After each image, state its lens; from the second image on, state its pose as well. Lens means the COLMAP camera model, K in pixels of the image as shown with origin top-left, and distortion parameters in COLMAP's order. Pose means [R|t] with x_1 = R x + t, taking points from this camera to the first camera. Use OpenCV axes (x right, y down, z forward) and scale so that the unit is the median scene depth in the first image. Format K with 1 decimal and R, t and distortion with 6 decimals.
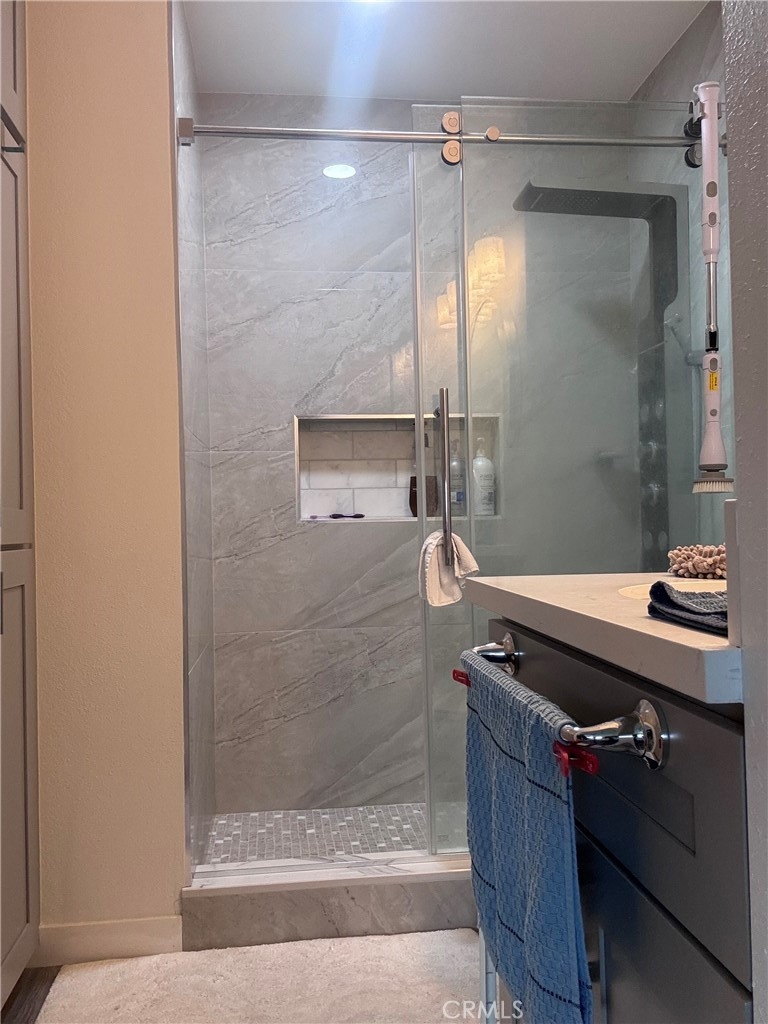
lens RADIAL K [[913.8, 0, 378.7], [0, 913.8, 513.7], [0, 0, 1]] dist [0.127384, -0.177198]
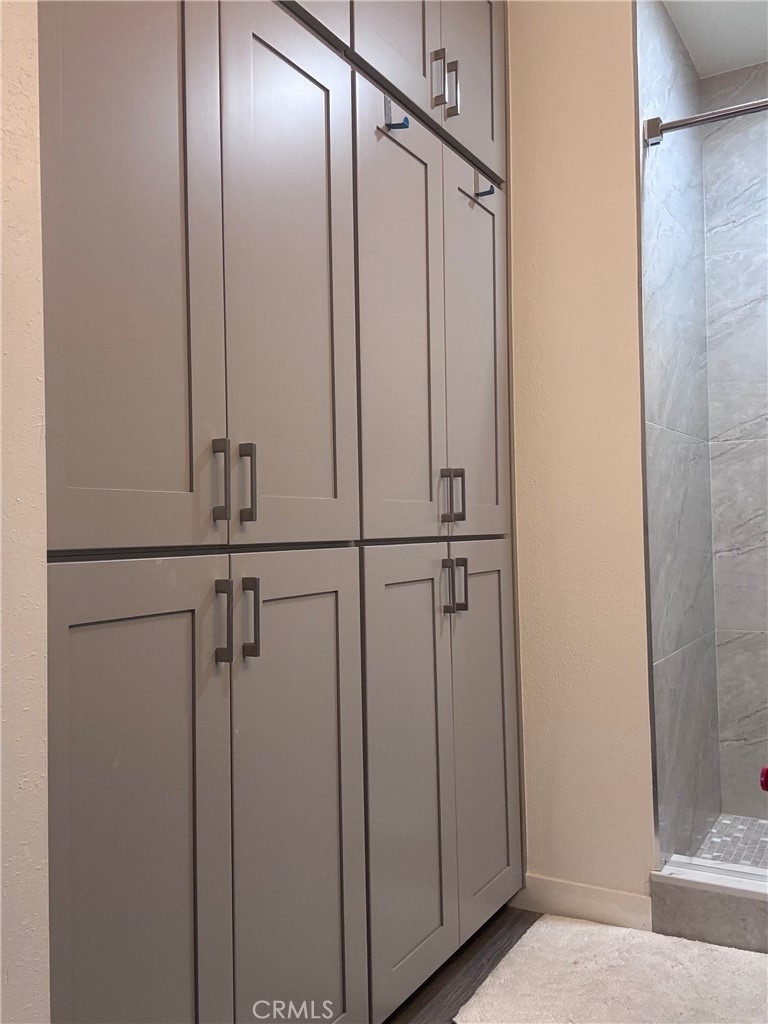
lens RADIAL K [[913.8, 0, 384.5], [0, 913.8, 515.9], [0, 0, 1]] dist [0.127384, -0.177198]
pose [[0.808146, 0.002977, -0.588974, 0.132117], [0.005792, 0.999899, 0.013002, -0.005010], [0.588953, -0.013919, 0.808047, -0.001696]]
